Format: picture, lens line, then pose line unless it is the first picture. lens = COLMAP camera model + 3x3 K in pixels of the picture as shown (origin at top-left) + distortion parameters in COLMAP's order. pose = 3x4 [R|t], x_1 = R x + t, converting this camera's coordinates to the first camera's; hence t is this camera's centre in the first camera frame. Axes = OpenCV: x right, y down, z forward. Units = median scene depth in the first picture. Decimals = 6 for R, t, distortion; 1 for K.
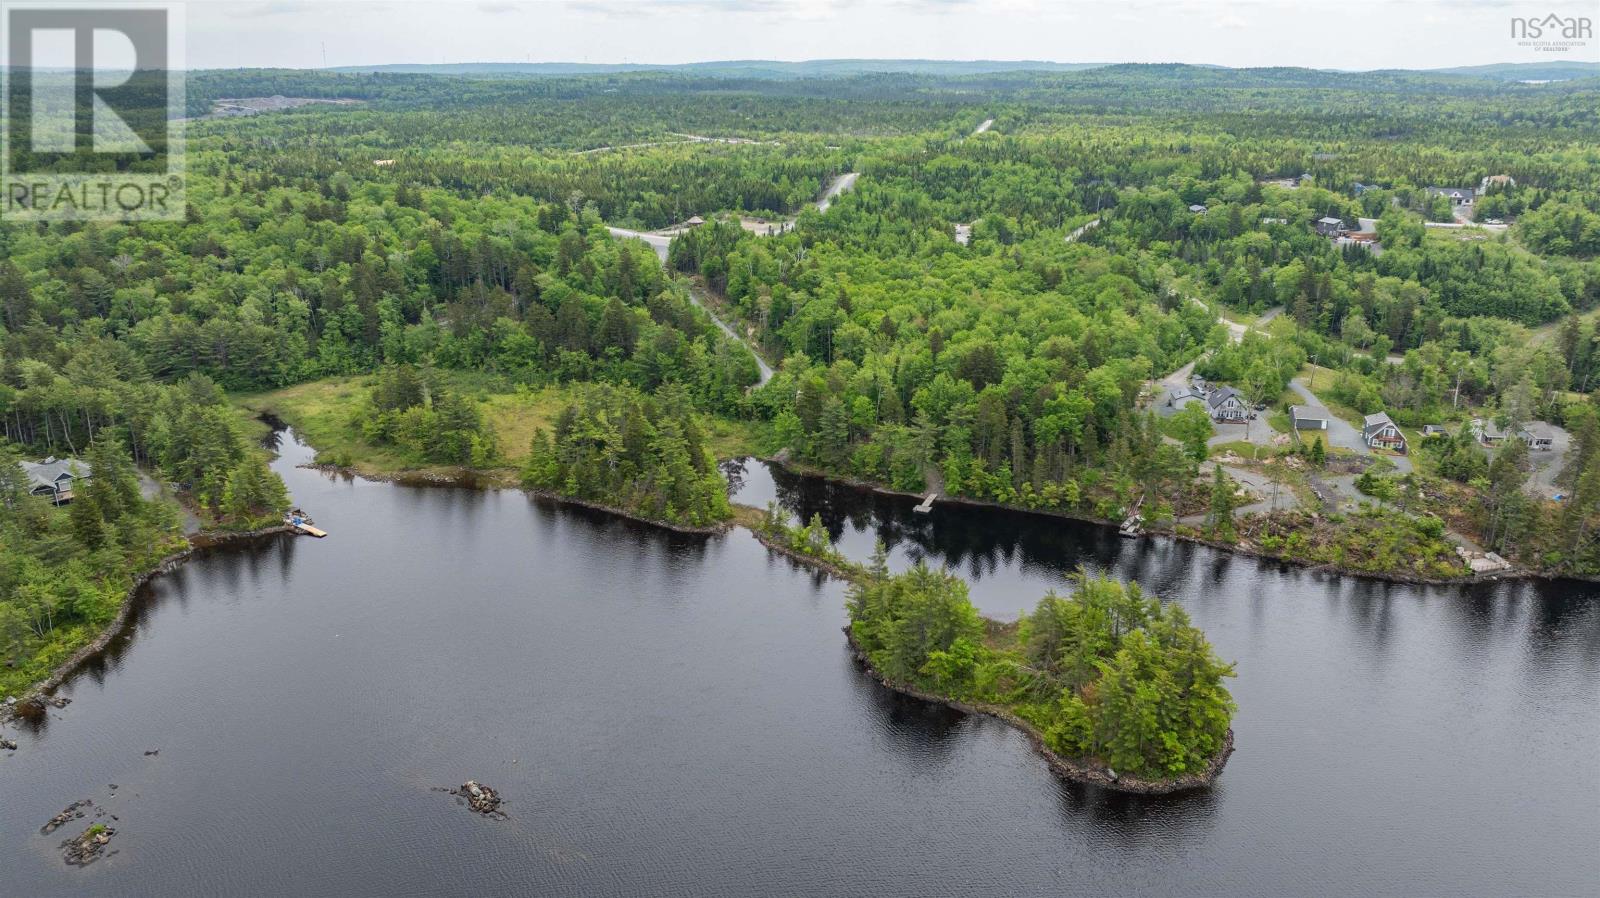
lens RADIAL K [[1173.5, 0, 790.5], [0, 1173.5, 449.5], [0, 0, 1]] dist [-0.014798, -0.009661]
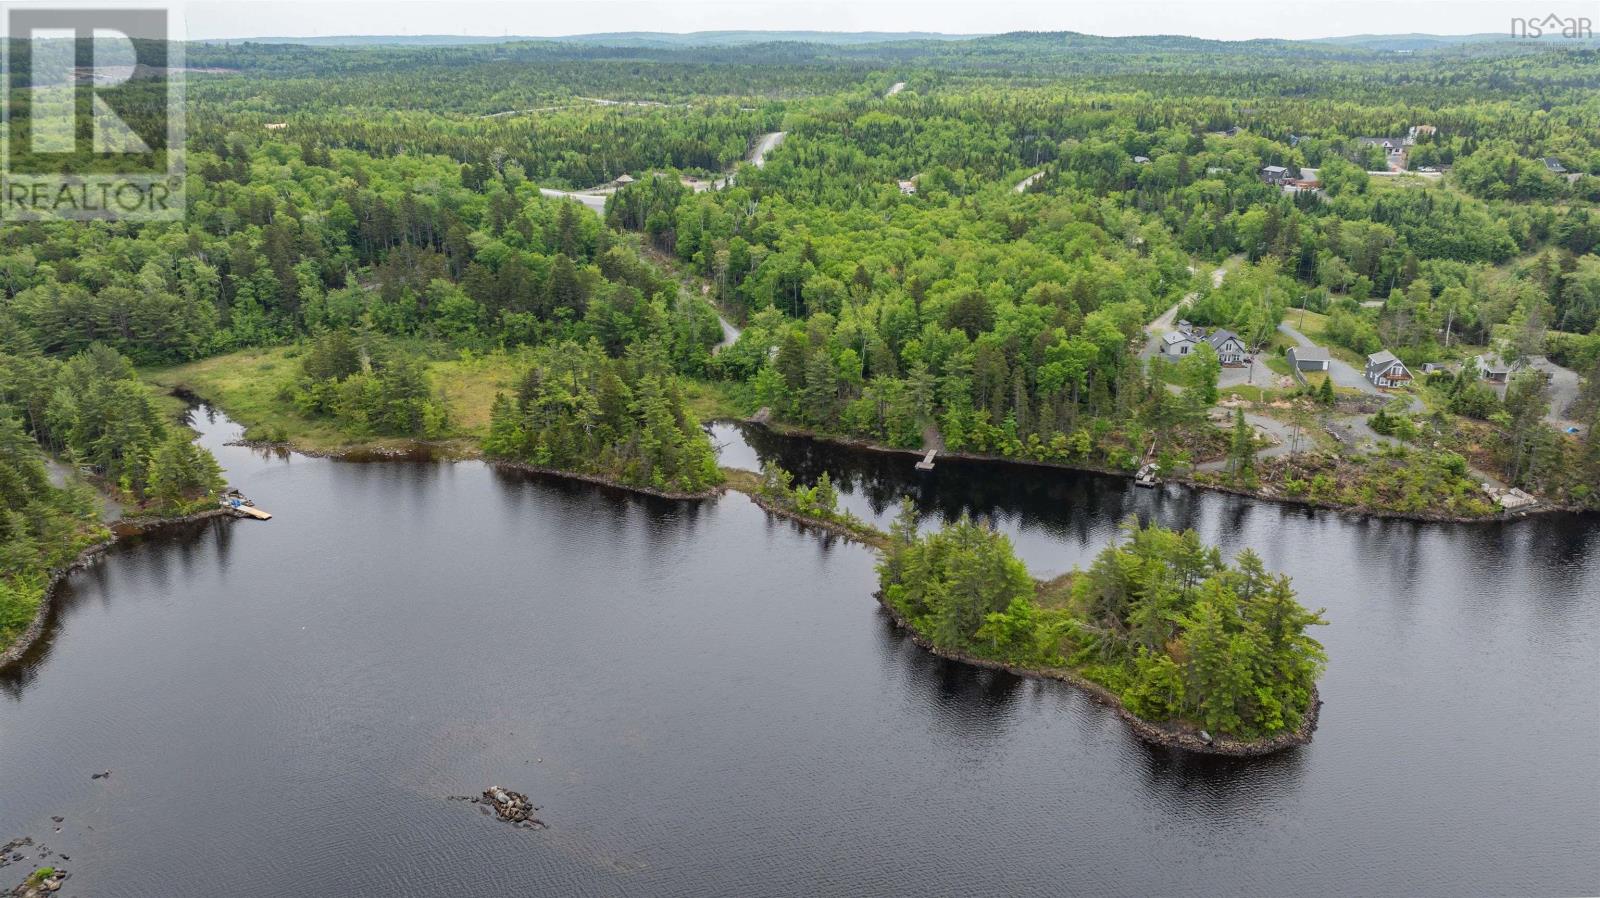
lens RADIAL K [[1173.5, 0, 790.5], [0, 1173.5, 449.5], [0, 0, 1]] dist [-0.014798, -0.009661]
pose [[0.995420, -0.033121, 0.089676, -0.059297], [0.031351, 0.999286, 0.021073, 0.011134], [-0.090310, -0.018165, 0.995748, 0.058119]]
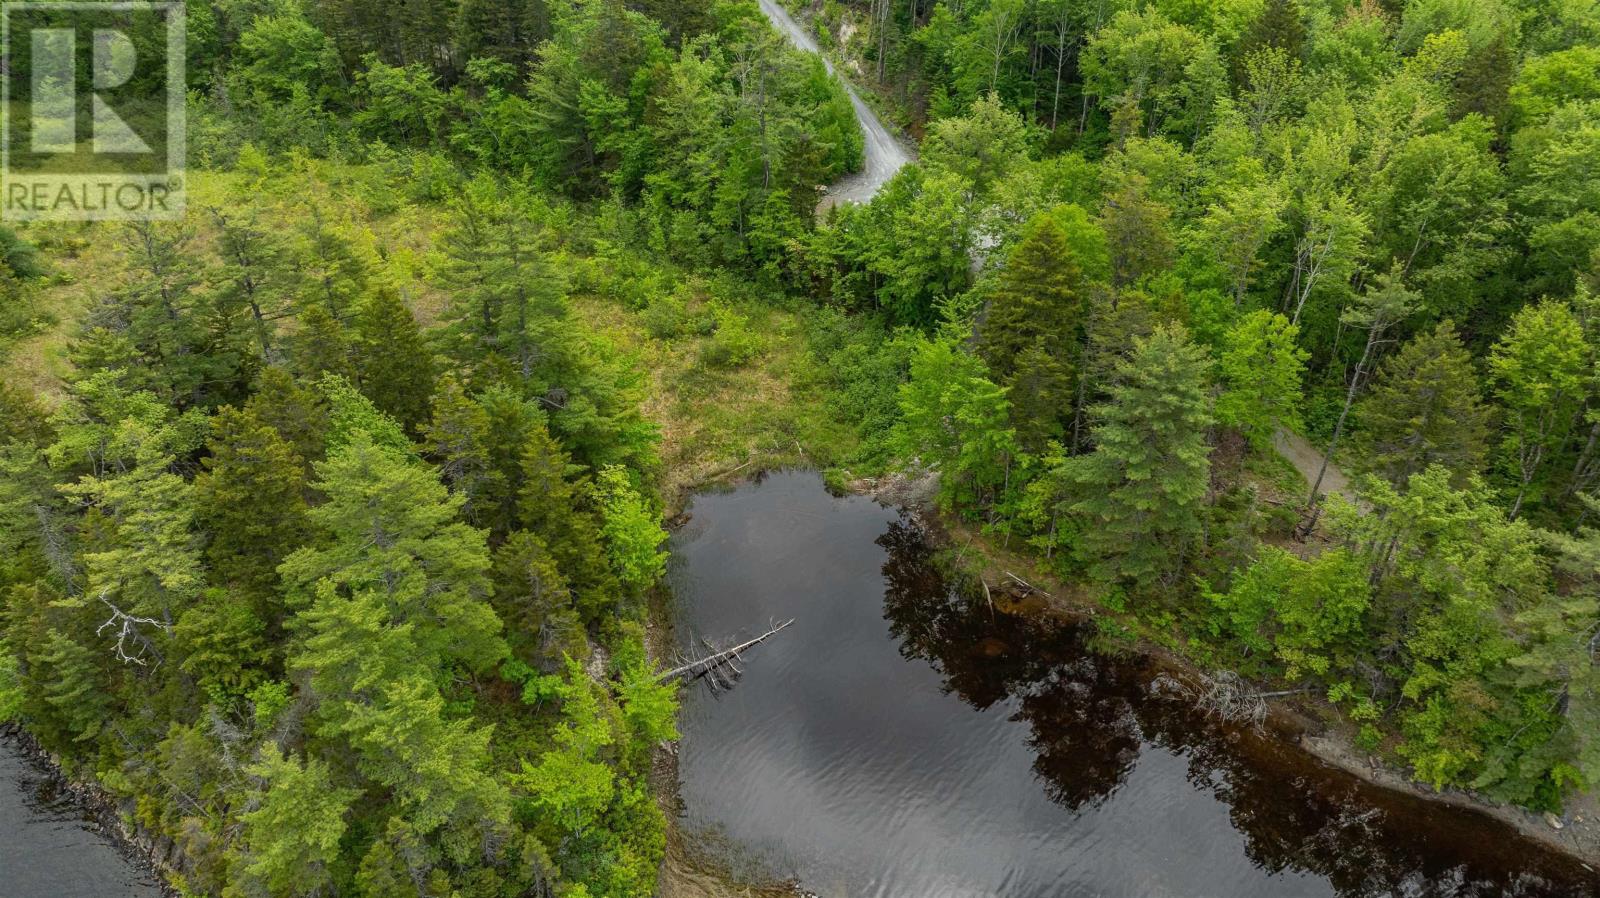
lens RADIAL K [[1125.5, 0, 796.1], [0, 1125.5, 446.7], [0, 0, 1]] dist [-0.032255, 0.027754]
pose [[0.995073, 0.067772, -0.072358, -0.014549], [-0.048563, 0.969503, 0.240220, -0.057459], [0.086432, -0.235522, 0.968018, 0.627852]]
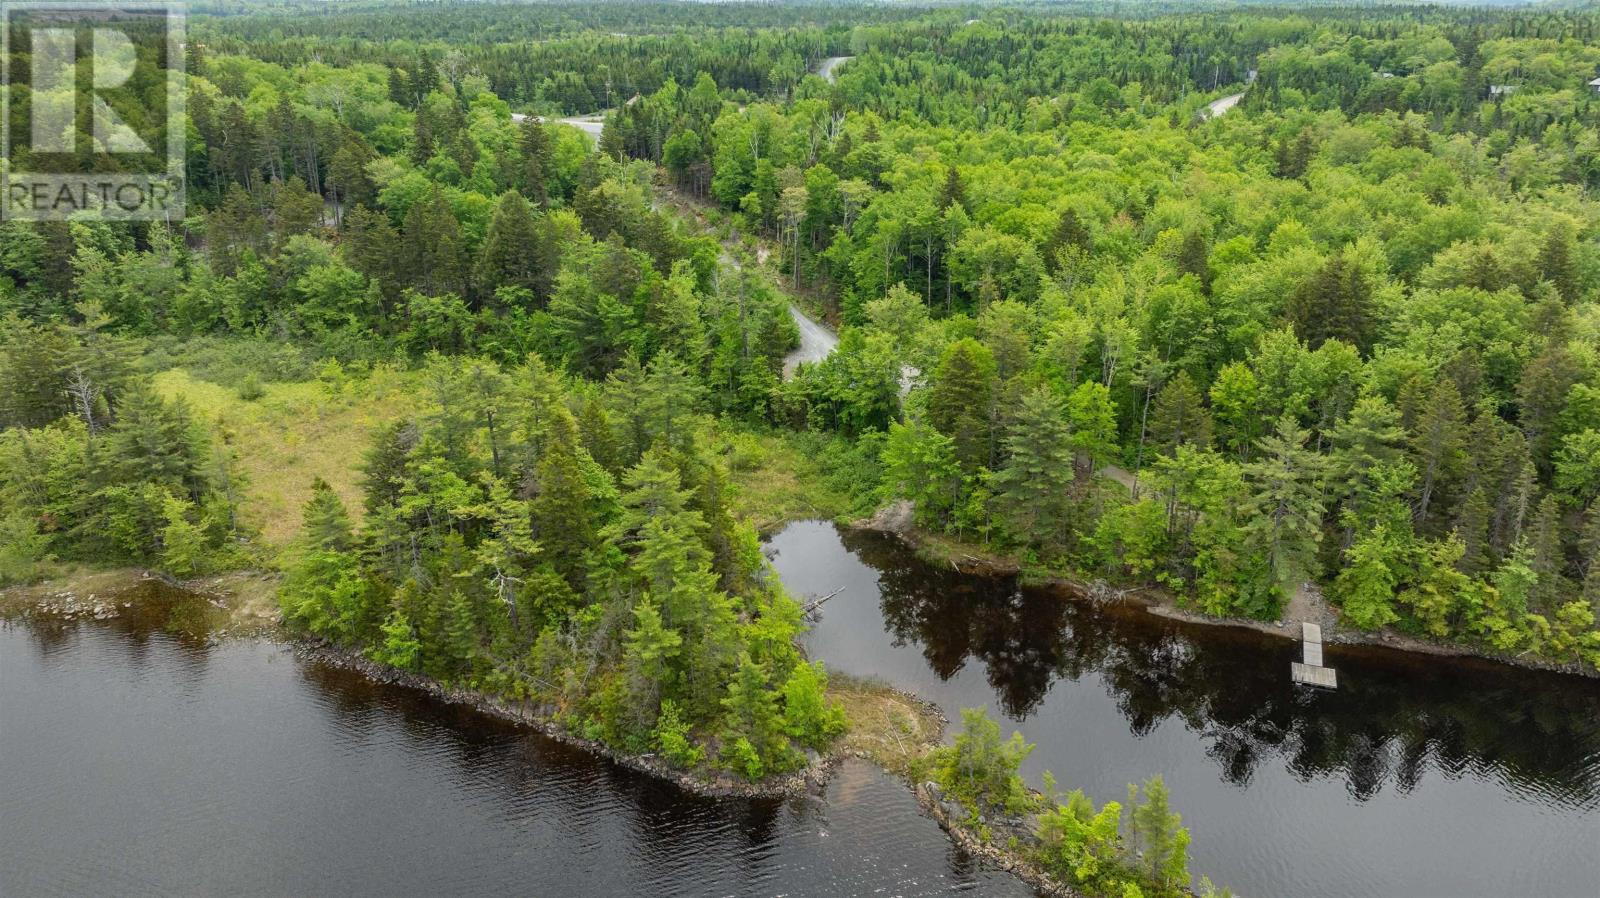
lens RADIAL K [[1173.5, 0, 790.5], [0, 1173.5, 449.5], [0, 0, 1]] dist [-0.014798, -0.009661]
pose [[0.997495, -0.025700, 0.065904, -0.064557], [0.023076, 0.998923, 0.040265, -0.033570], [-0.066868, -0.038644, 0.997013, 0.476500]]
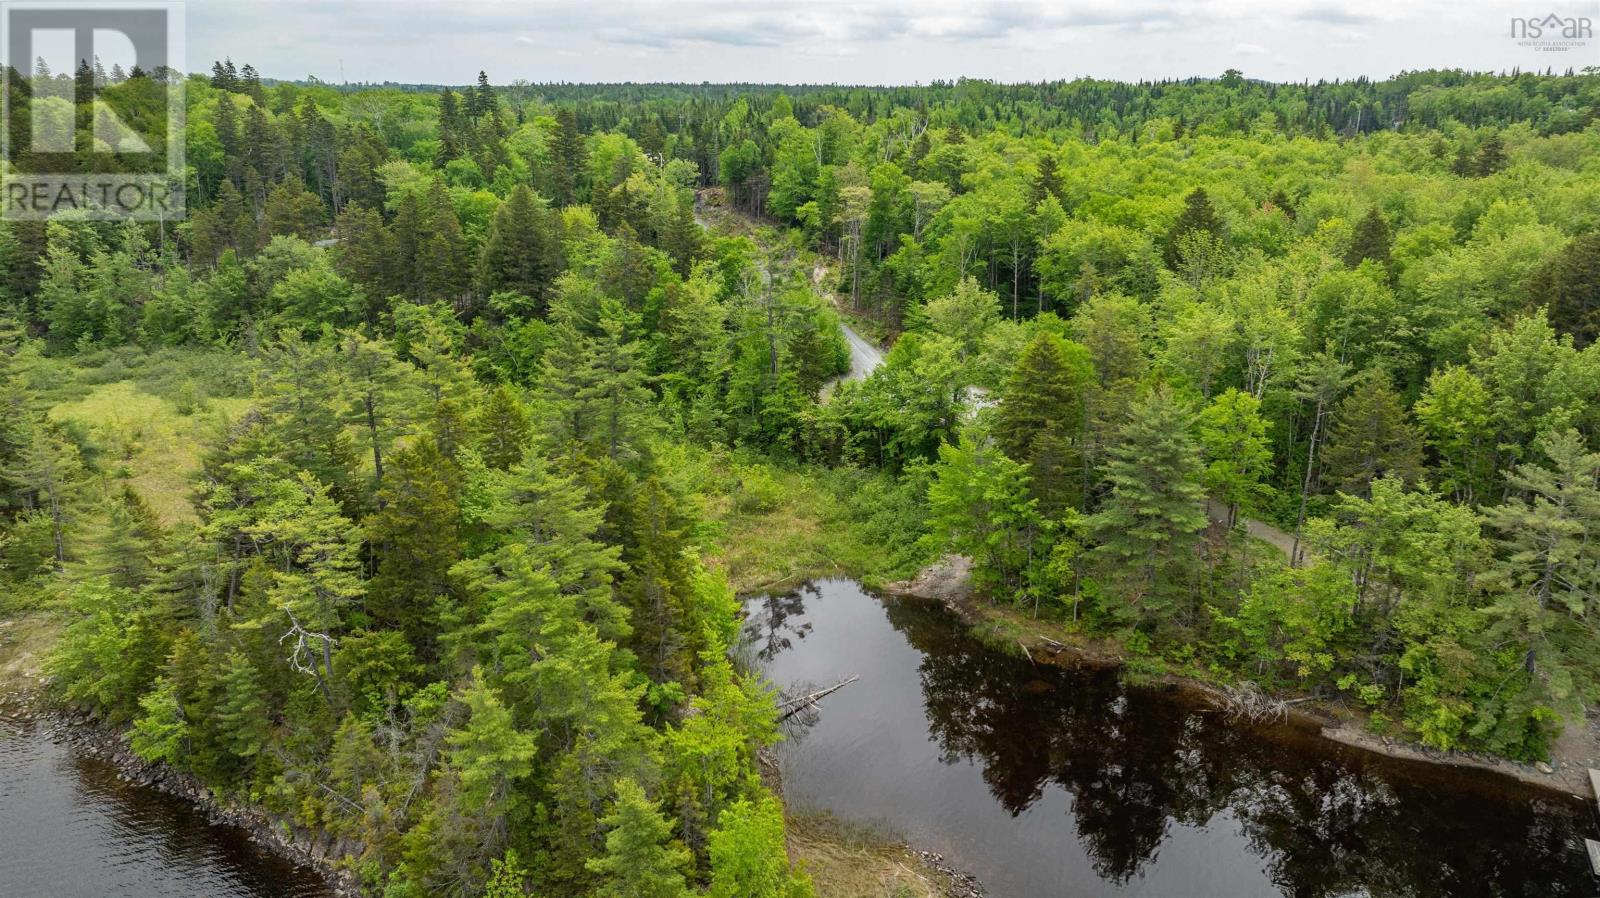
lens RADIAL K [[1158.8, 0, 793.7], [0, 1158.8, 447.3], [0, 0, 1]] dist [-0.020258, -0.004887]
pose [[0.999668, 0.010419, -0.023585, -0.035363], [-0.011263, 0.999290, -0.035963, -0.016113], [0.023193, 0.036217, 0.999075, 0.583698]]
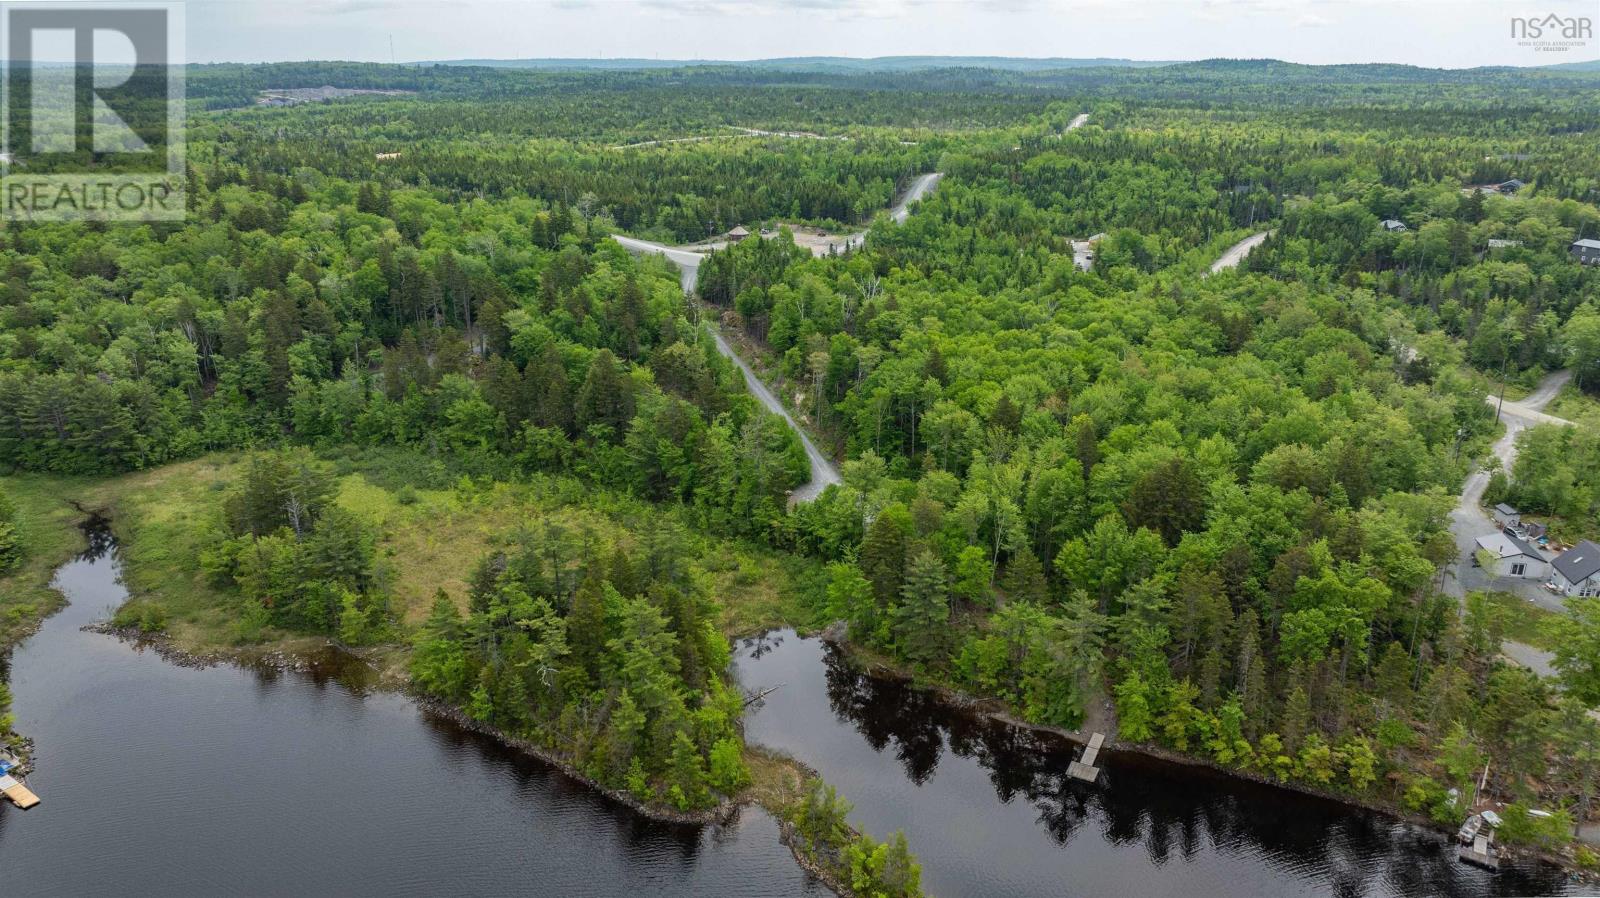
lens RADIAL K [[1147.7, 0, 792.3], [0, 1147.7, 442.5], [0, 0, 1]] dist [-0.018491, 0.004473]
pose [[0.998385, 0.020452, -0.052996, -0.001273], [-0.020359, 0.999790, 0.002300, -0.081444], [0.053032, -0.001217, 0.998592, 0.333825]]
